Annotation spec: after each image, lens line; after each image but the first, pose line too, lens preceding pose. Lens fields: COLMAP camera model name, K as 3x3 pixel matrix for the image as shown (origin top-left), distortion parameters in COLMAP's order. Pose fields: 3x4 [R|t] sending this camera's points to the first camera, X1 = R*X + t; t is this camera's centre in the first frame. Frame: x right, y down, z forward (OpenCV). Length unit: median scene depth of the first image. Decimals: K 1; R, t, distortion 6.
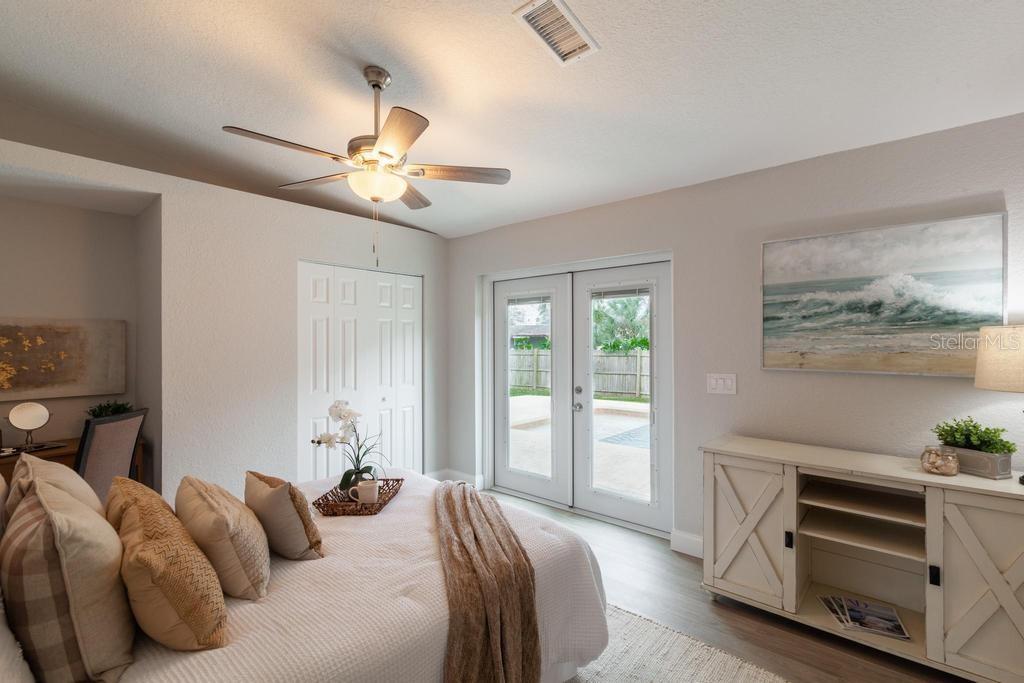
lens RADIAL K [[466.6, 0, 513.7], [0, 466.6, 339.3], [0, 0, 1]] dist [0.007039, -0.001152]
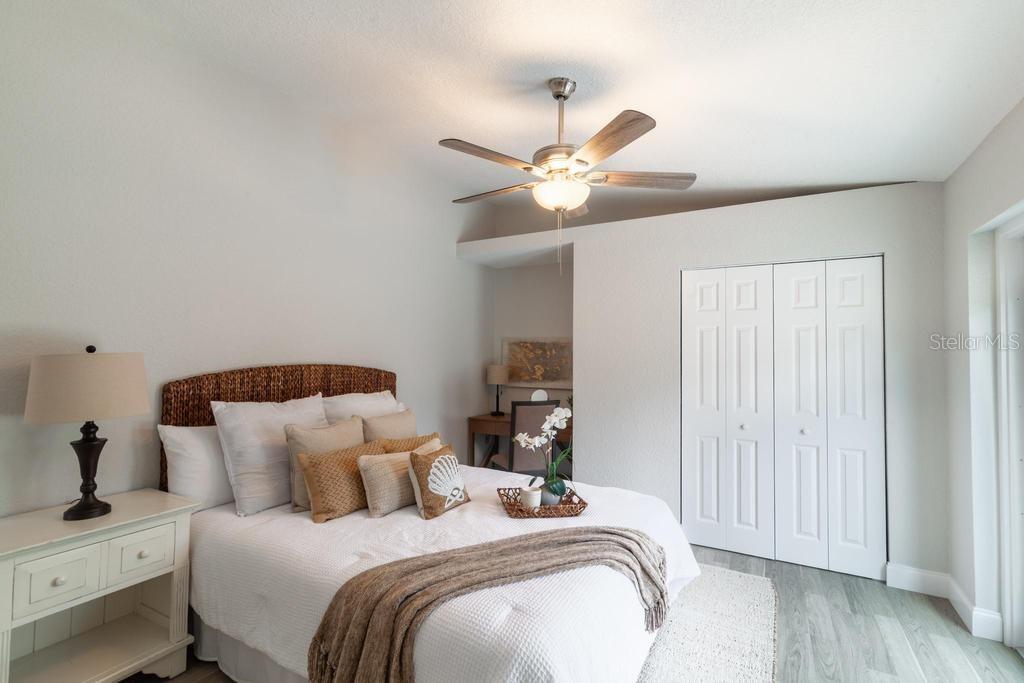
lens RADIAL K [[466.6, 0, 511.9], [0, 466.6, 345.8], [0, 0, 1]] dist [0.007039, -0.001152]
pose [[0.203047, -0.008798, -0.979129, 0.513060], [-0.002759, 0.999951, -0.009557, -0.001341], [0.979165, 0.004642, 0.203013, 0.547411]]
